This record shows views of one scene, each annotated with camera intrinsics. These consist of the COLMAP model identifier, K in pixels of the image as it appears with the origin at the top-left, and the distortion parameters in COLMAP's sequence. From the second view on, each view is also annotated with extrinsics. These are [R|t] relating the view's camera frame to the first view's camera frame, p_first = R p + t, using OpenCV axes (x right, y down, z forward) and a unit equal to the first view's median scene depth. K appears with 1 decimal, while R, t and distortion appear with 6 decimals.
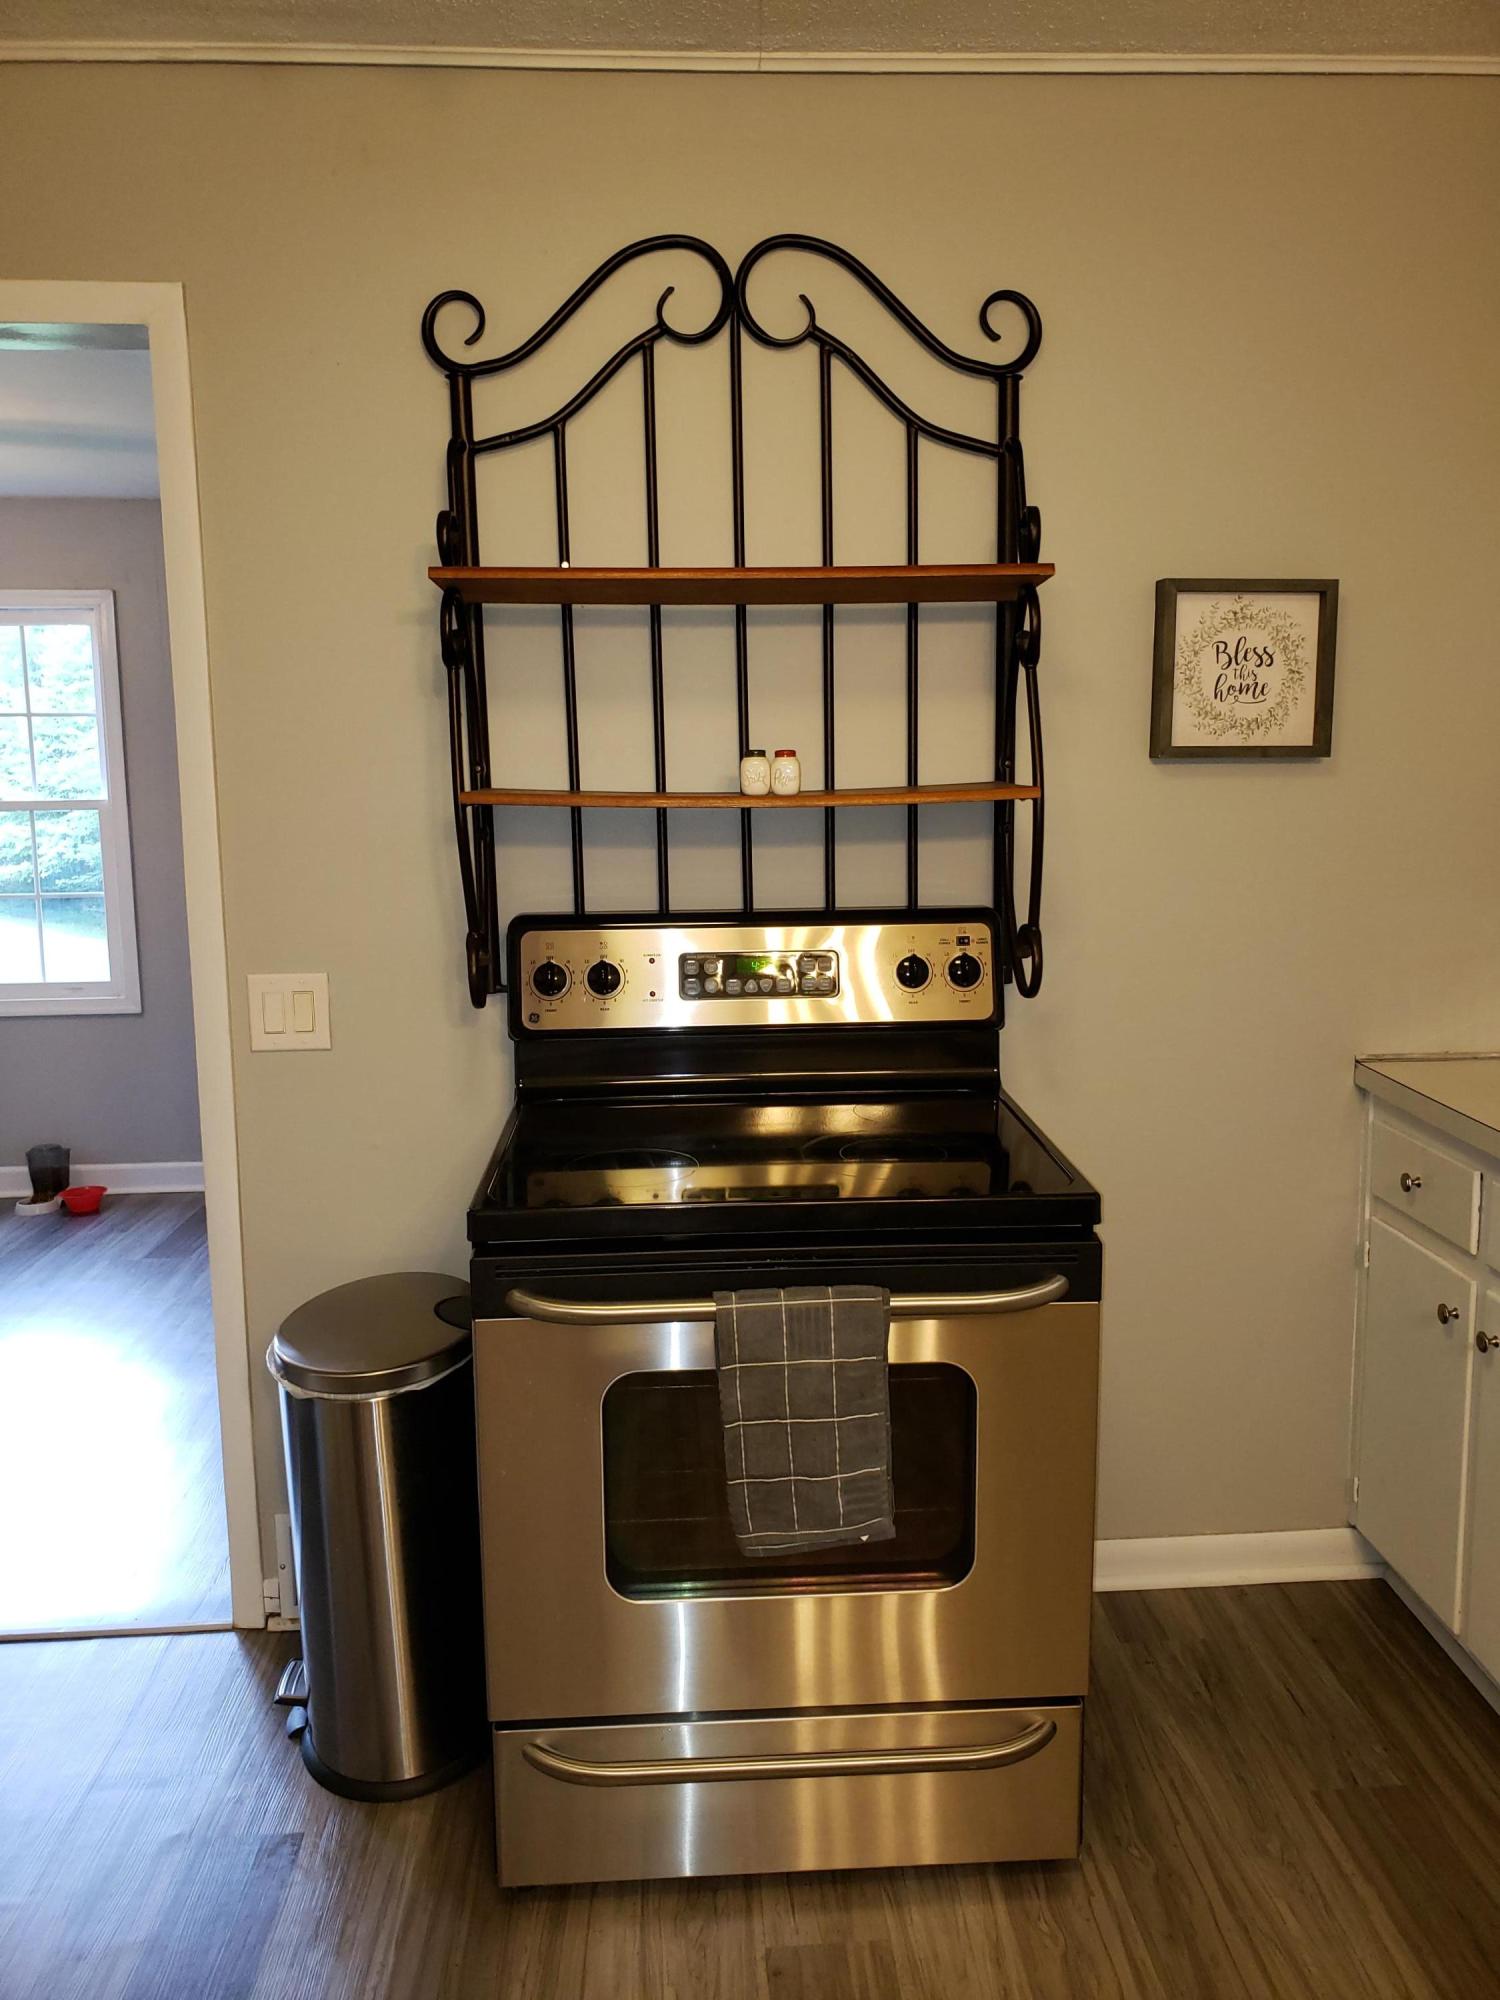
lens RADIAL K [[1563.8, 0, 753.0], [0, 1563.8, 985.6], [0, 0, 1]] dist [0.042503, -0.017942]
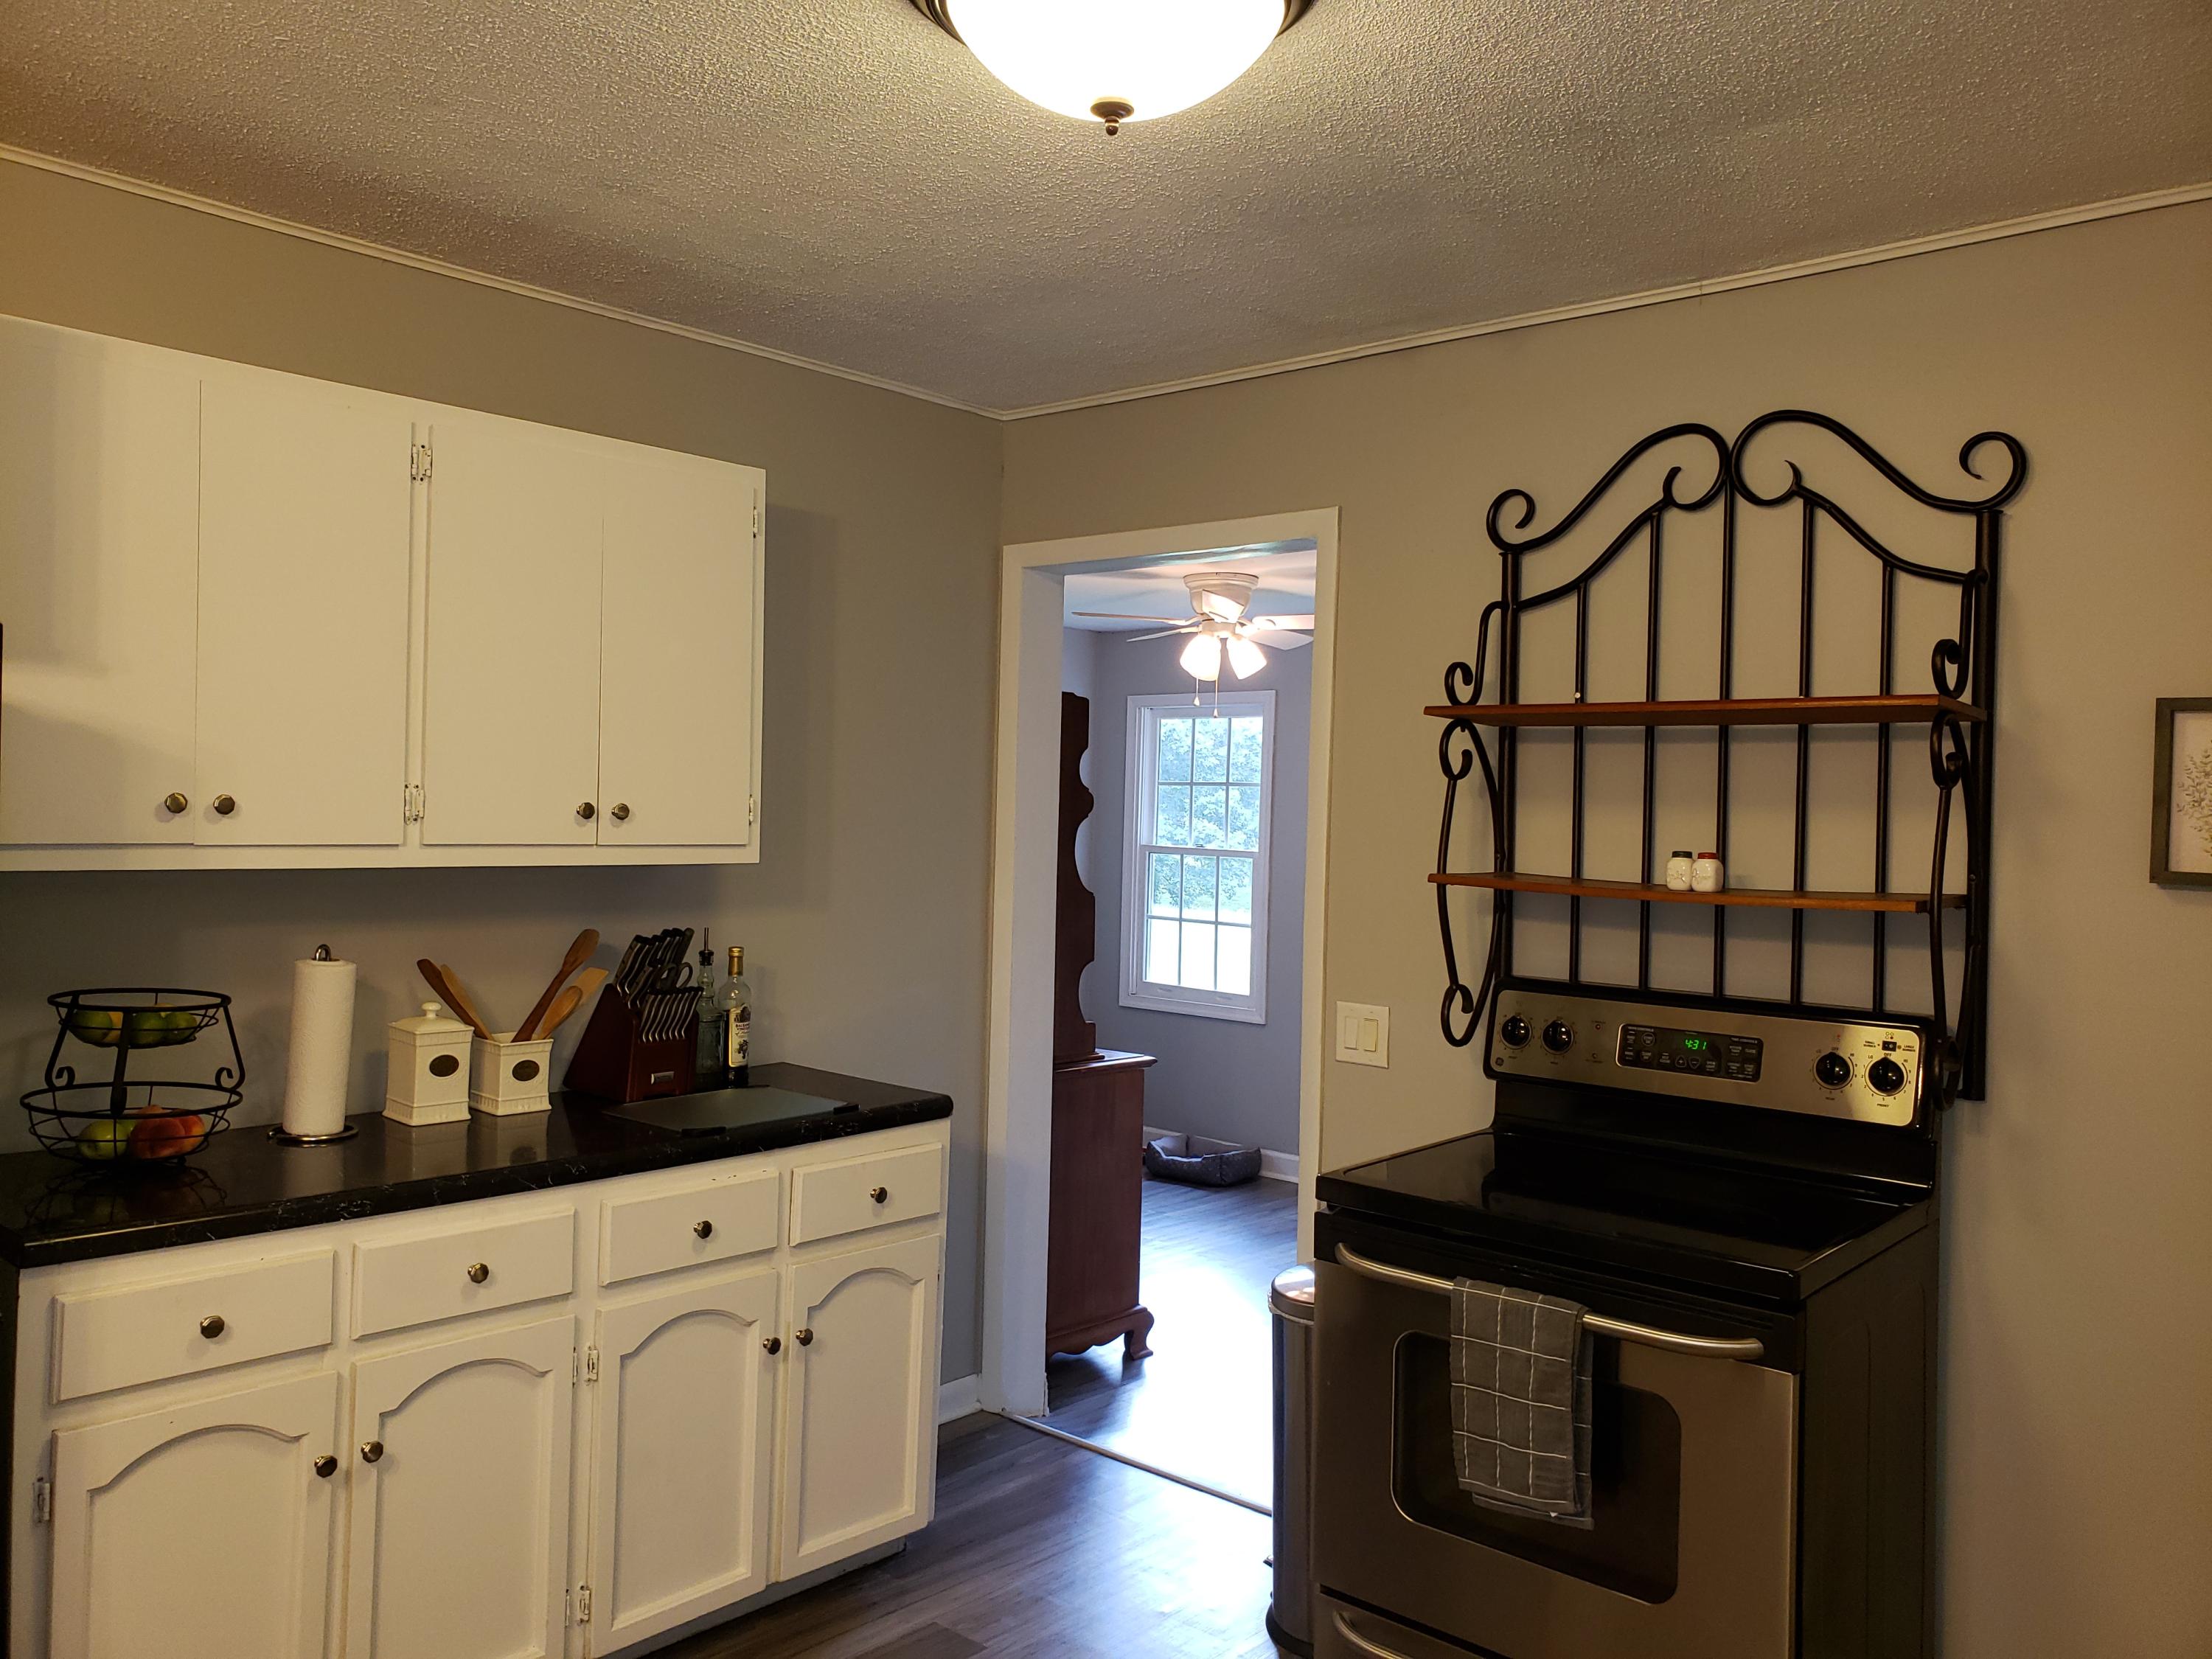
lens RADIAL K [[1729.6, 0, 1106.0], [0, 1729.6, 829.5], [0, 0, 1]] dist [0.042503, -0.017942]
pose [[0.709582, 0.041394, -0.703406, 0.570822], [-0.137288, 0.987263, -0.080395, -0.006206], [0.691119, 0.153616, 0.706227, -0.186606]]
